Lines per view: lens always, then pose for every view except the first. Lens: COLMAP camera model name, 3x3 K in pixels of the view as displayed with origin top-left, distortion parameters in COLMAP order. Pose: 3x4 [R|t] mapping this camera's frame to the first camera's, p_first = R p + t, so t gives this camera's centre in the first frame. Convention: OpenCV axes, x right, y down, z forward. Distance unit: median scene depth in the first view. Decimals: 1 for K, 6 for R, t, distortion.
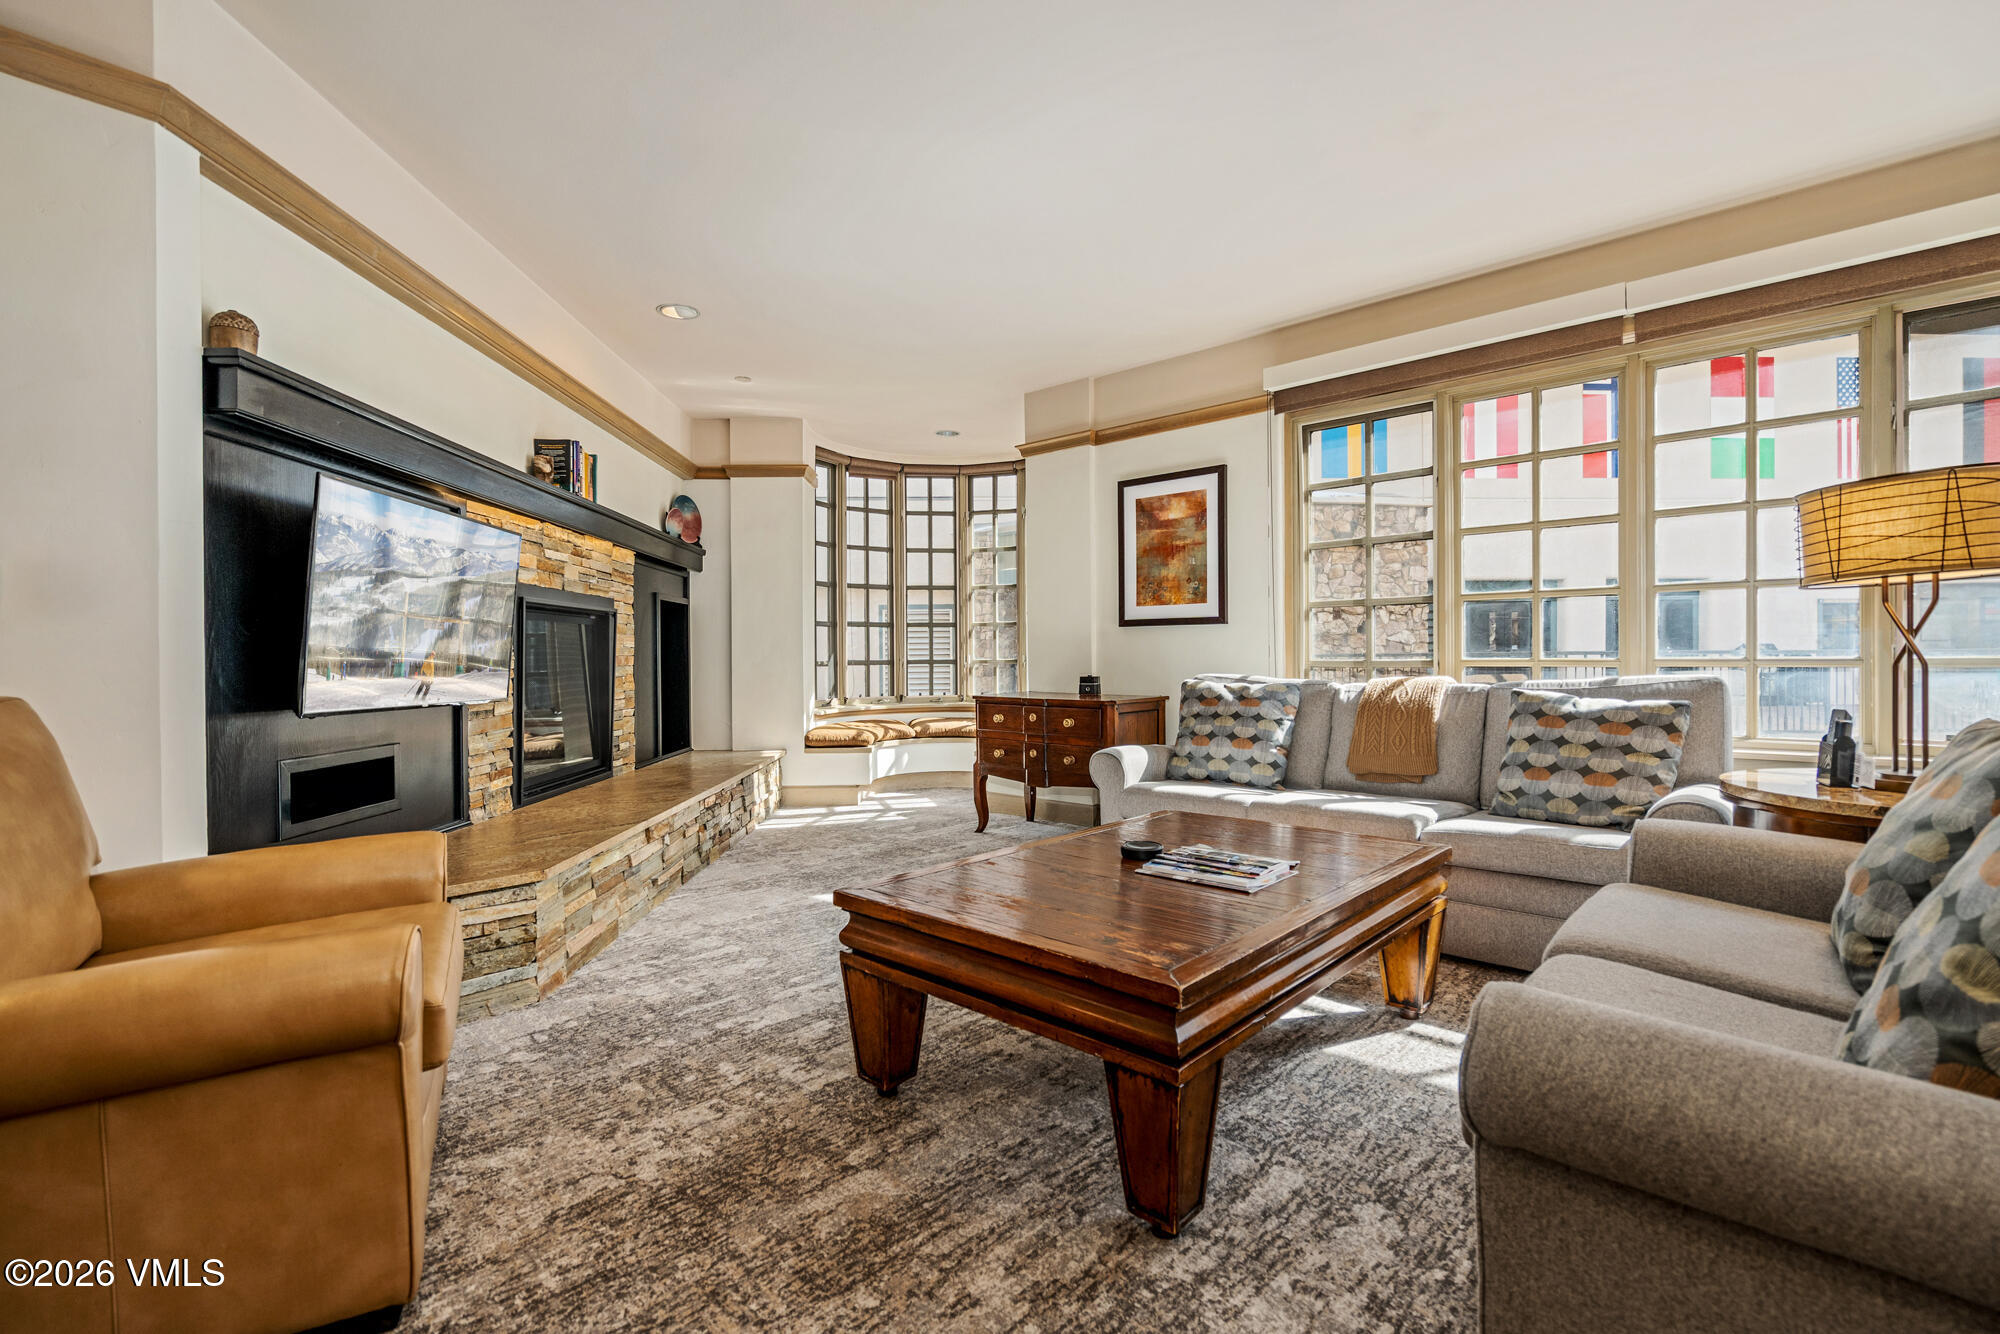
lens RADIAL K [[922.1, 0, 1011.2], [0, 922.1, 655.6], [0, 0, 1]] dist [-0.003487, 0.003344]
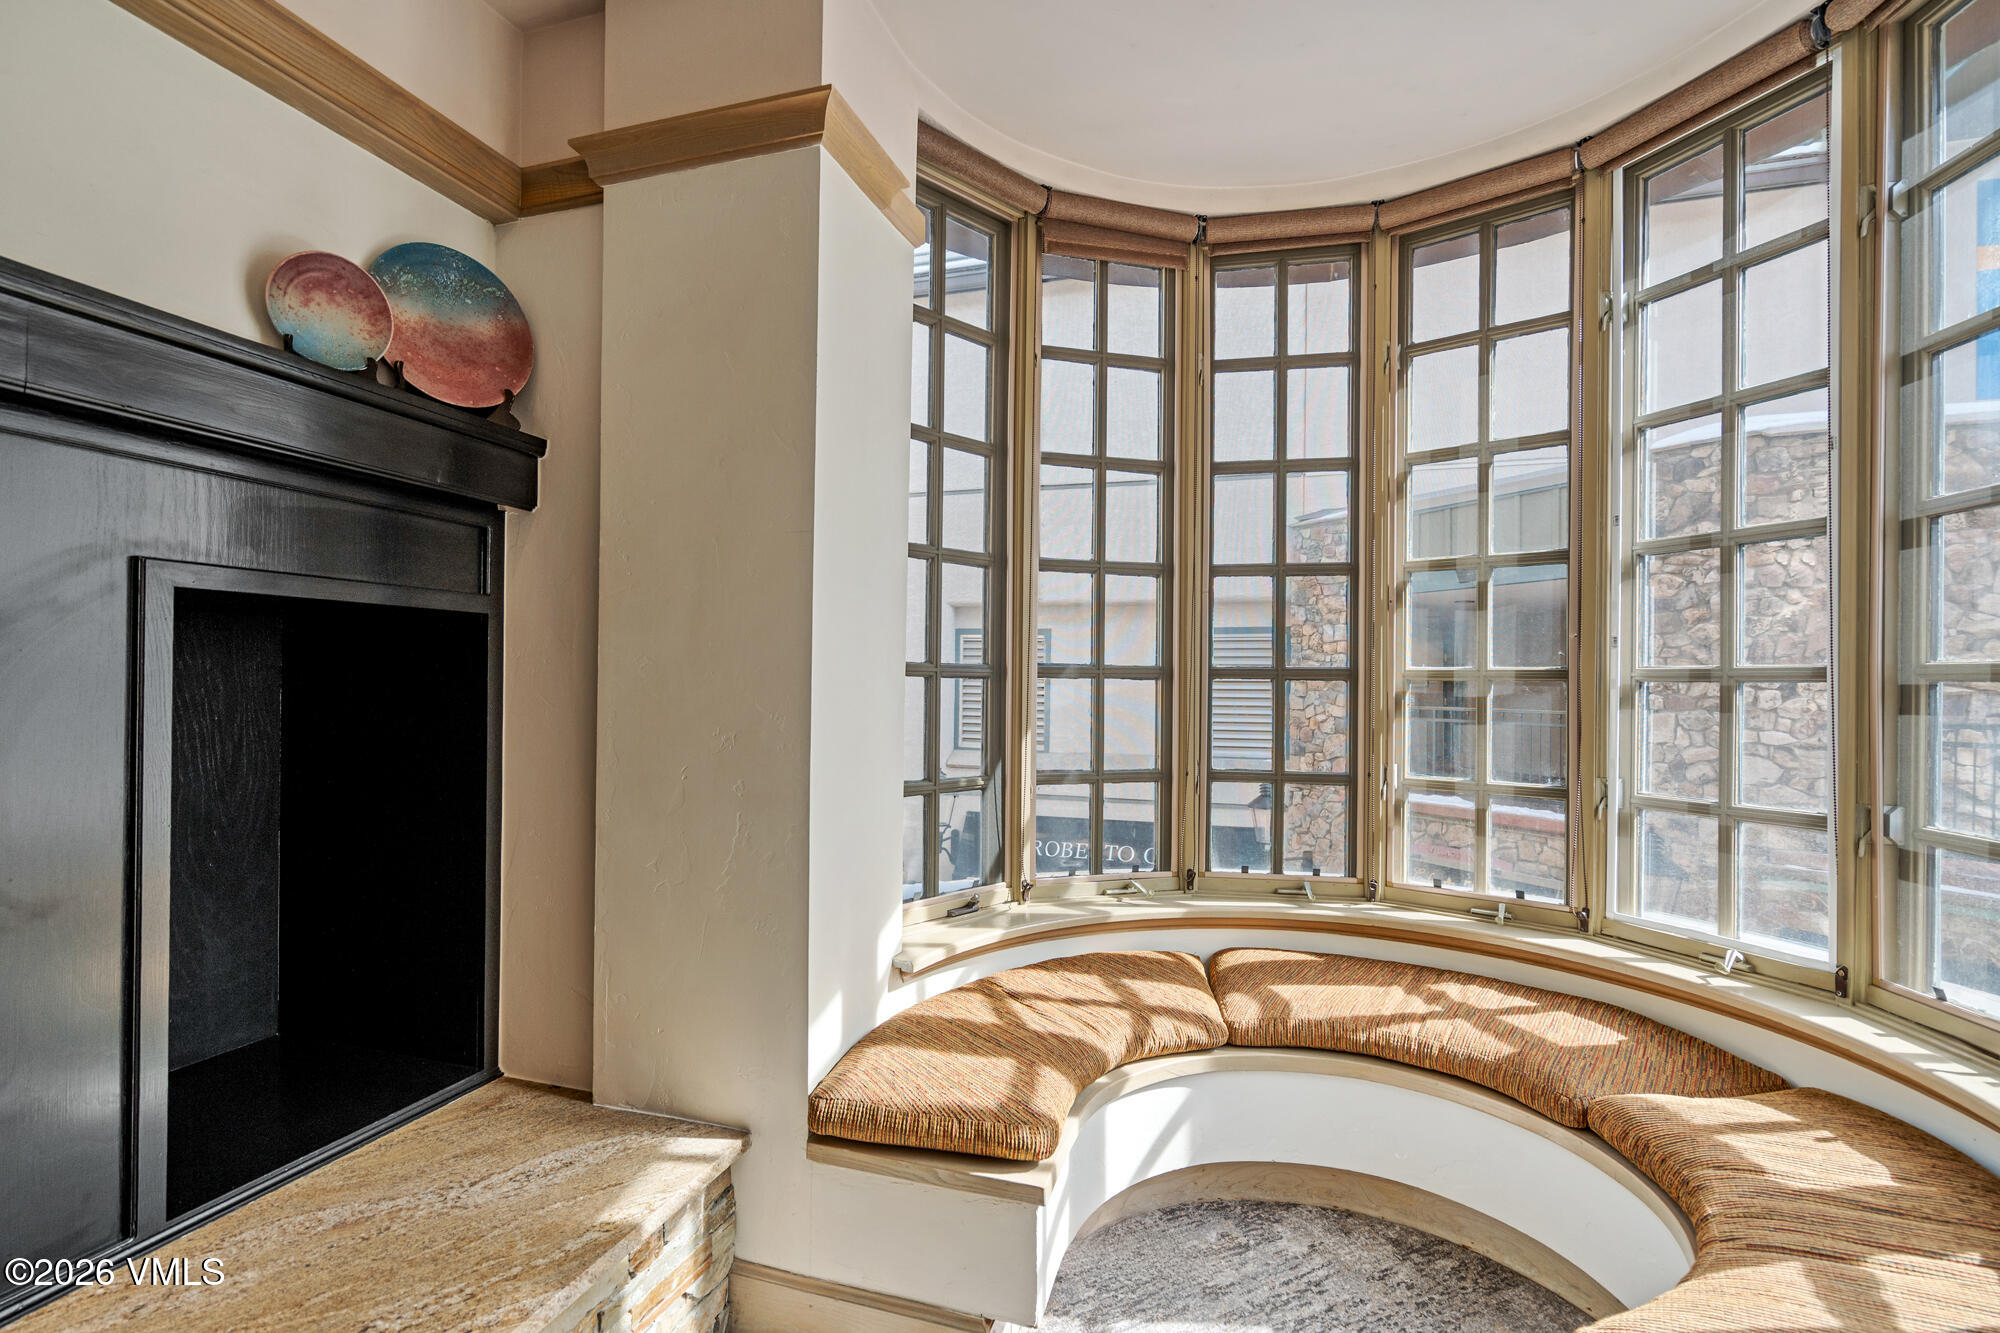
lens RADIAL K [[922.1, 0, 992.7], [0, 922.1, 684.0], [0, 0, 1]] dist [-0.003487, 0.003344]
pose [[0.938490, 0.015413, -0.344963, -0.104848], [-0.015808, 0.999874, 0.001666, -0.044357], [0.344945, 0.003889, 0.938615, 0.966968]]
